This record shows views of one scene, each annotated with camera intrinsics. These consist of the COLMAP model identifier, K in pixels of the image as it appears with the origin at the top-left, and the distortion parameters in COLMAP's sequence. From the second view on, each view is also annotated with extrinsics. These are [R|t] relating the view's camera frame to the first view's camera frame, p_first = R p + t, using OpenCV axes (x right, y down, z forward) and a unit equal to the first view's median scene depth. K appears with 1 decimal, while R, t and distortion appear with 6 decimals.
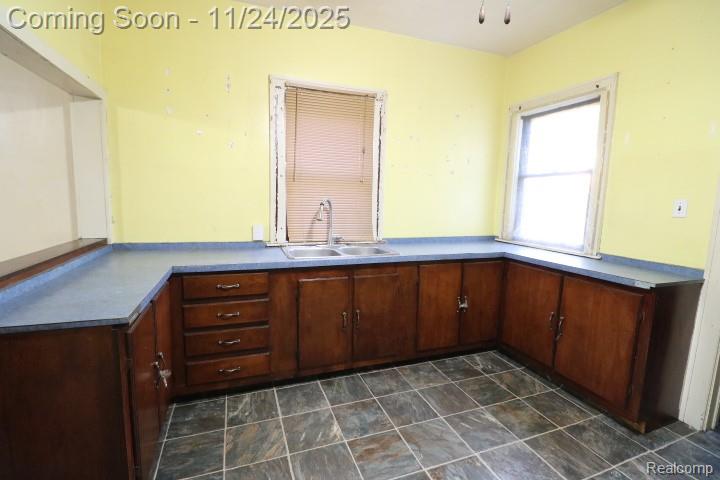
lens RADIAL K [[332.9, 0, 360.7], [0, 332.9, 238.1], [0, 0, 1]] dist [-0.016600, -0.002247]
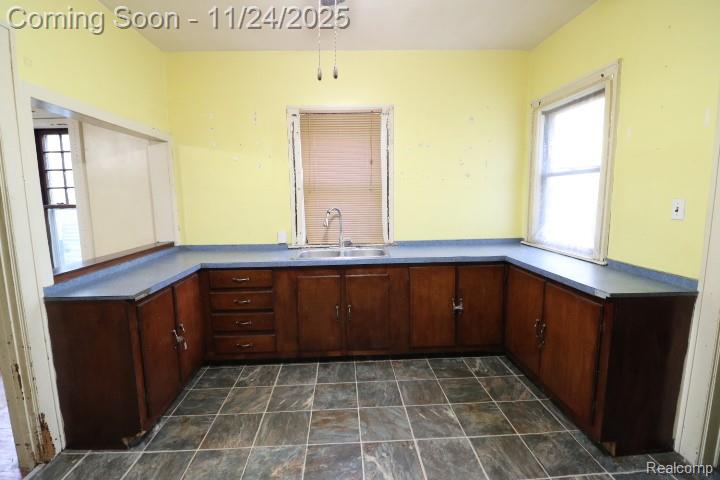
lens RADIAL K [[332.9, 0, 357.7], [0, 332.9, 237.6], [0, 0, 1]] dist [-0.016600, -0.002247]
pose [[0.952509, -0.001559, -0.304506, 0.376008], [0.002024, 0.999997, 0.001213, -0.016564], [0.304504, -0.001772, 0.952510, -0.081232]]
